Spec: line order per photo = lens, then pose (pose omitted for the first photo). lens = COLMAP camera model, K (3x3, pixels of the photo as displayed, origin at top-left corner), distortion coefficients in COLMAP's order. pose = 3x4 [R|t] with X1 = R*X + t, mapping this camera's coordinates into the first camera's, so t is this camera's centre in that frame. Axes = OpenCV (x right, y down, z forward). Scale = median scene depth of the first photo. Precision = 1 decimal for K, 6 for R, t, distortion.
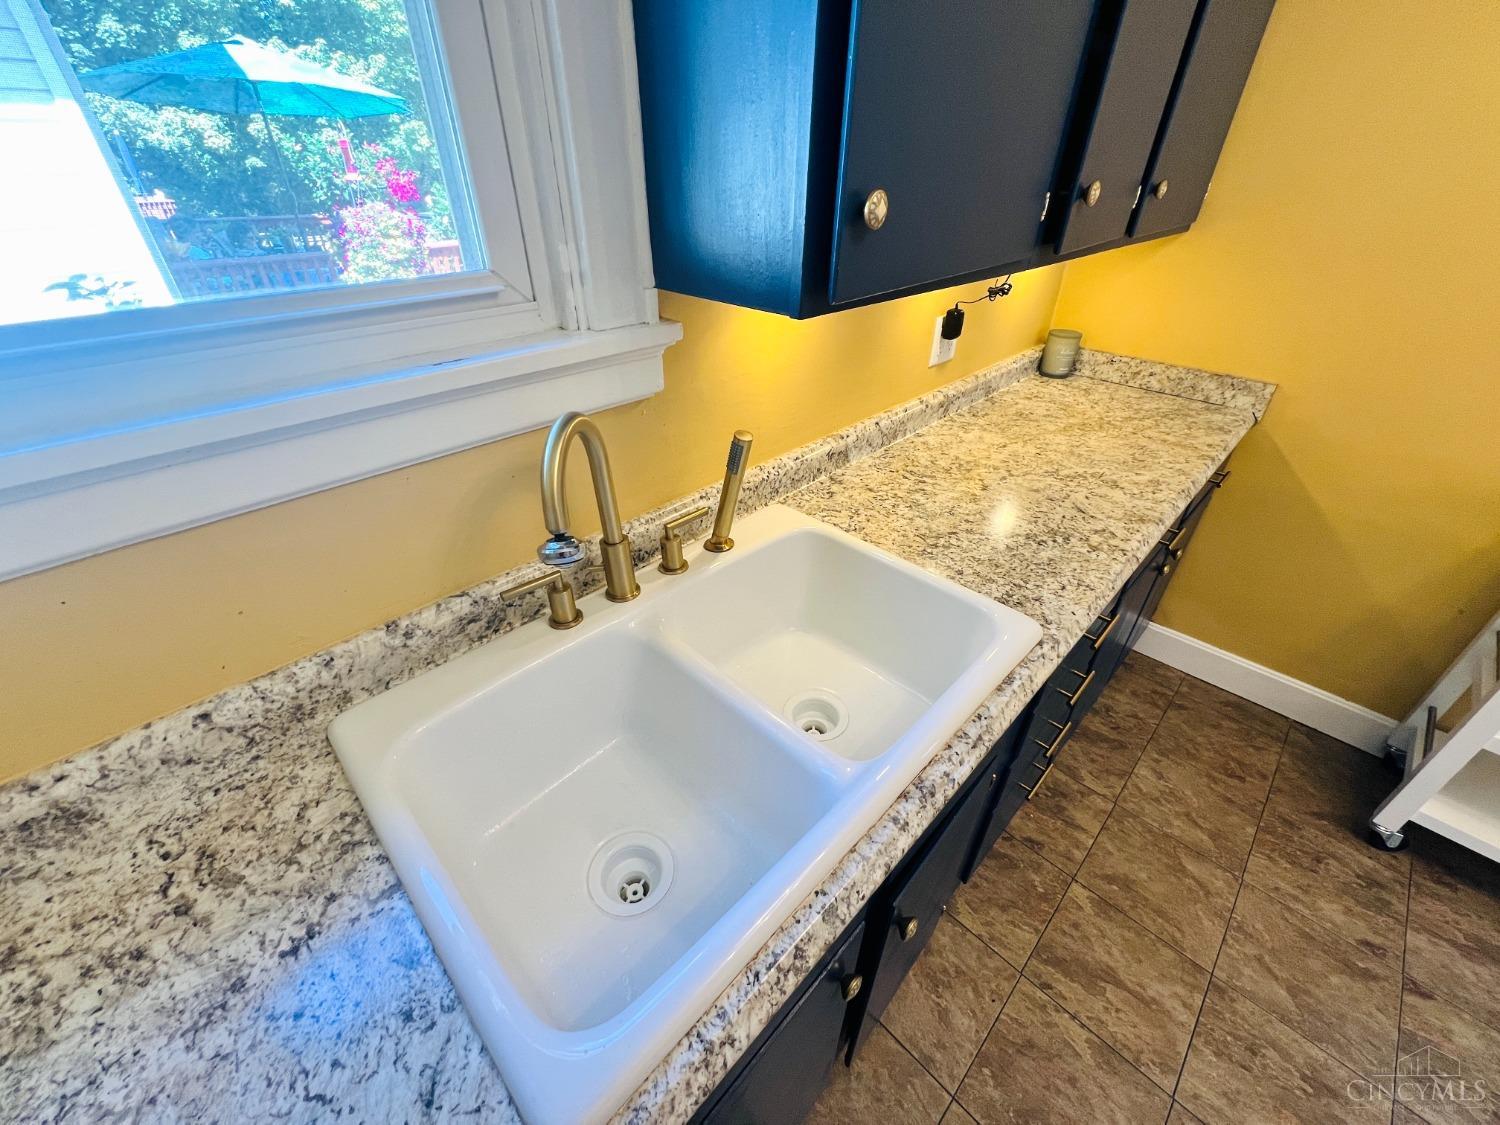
lens RADIAL K [[601.5, 0, 750.0], [0, 601.5, 562.5], [0, 0, 1]] dist [-0.001652, -0.000349]
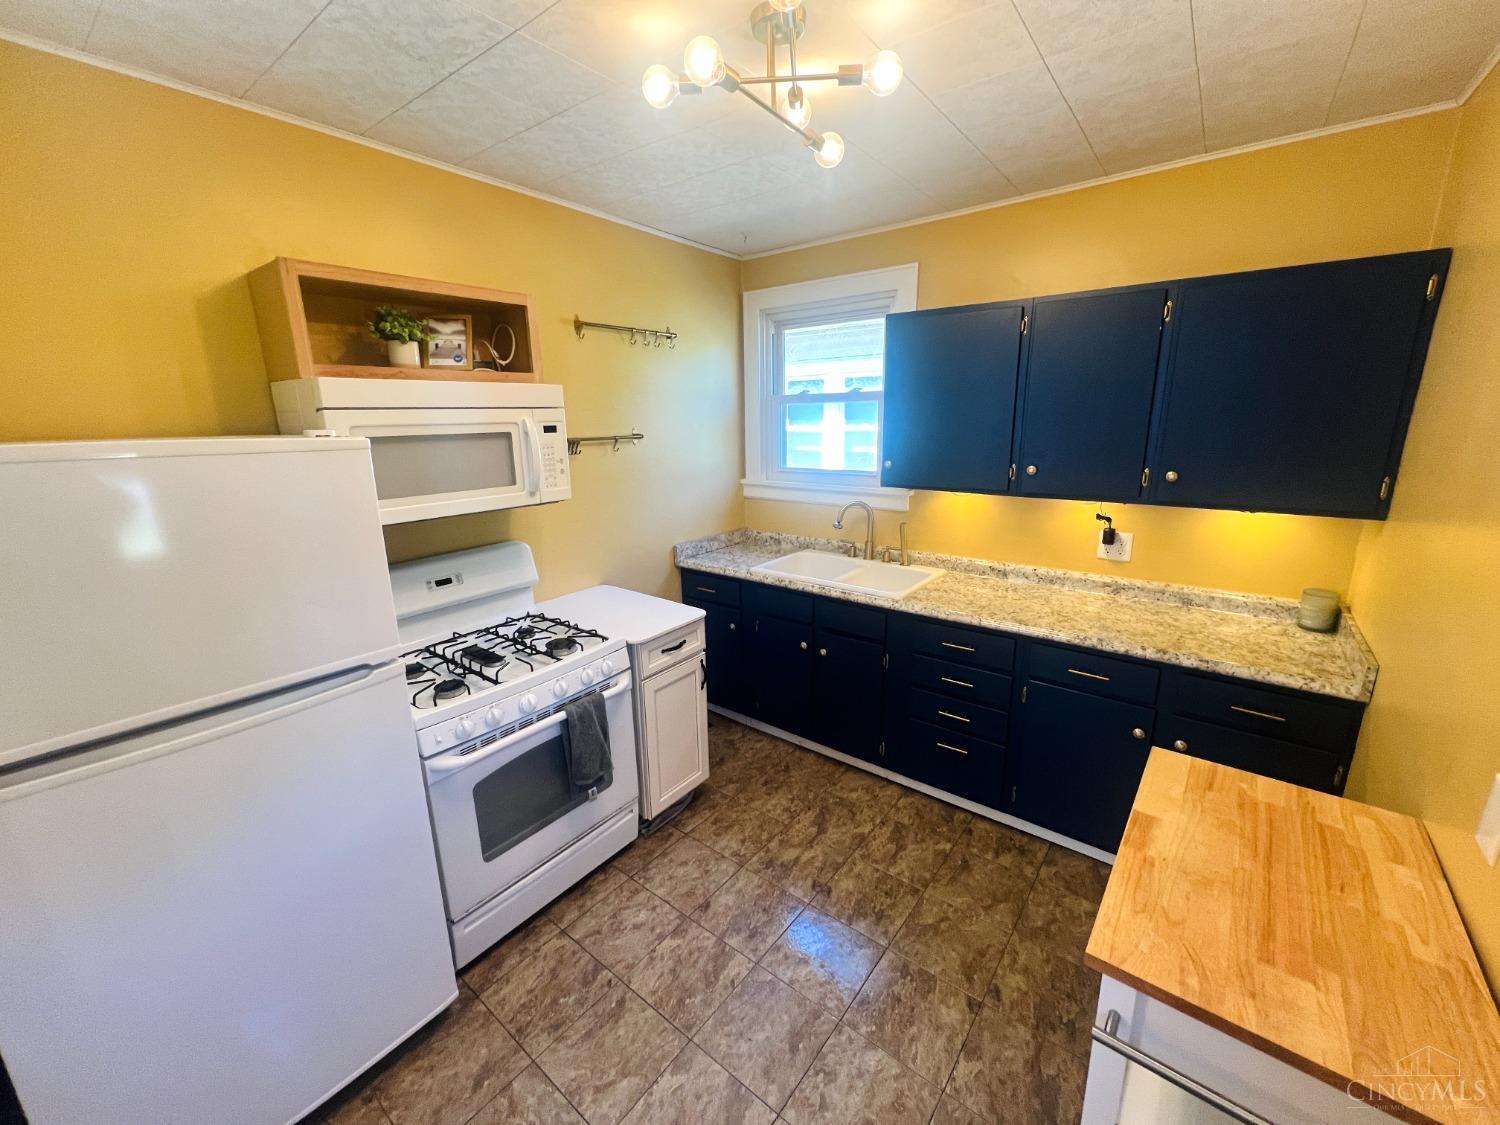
lens RADIAL K [[601.5, 0, 750.0], [0, 601.5, 562.5], [0, 0, 1]] dist [-0.001652, -0.000349]
pose [[0.118232, 0.231437, -0.965639, 1.986803], [-0.536886, 0.832961, 0.133902, -0.019939], [0.835329, 0.502607, 0.222738, -0.196865]]
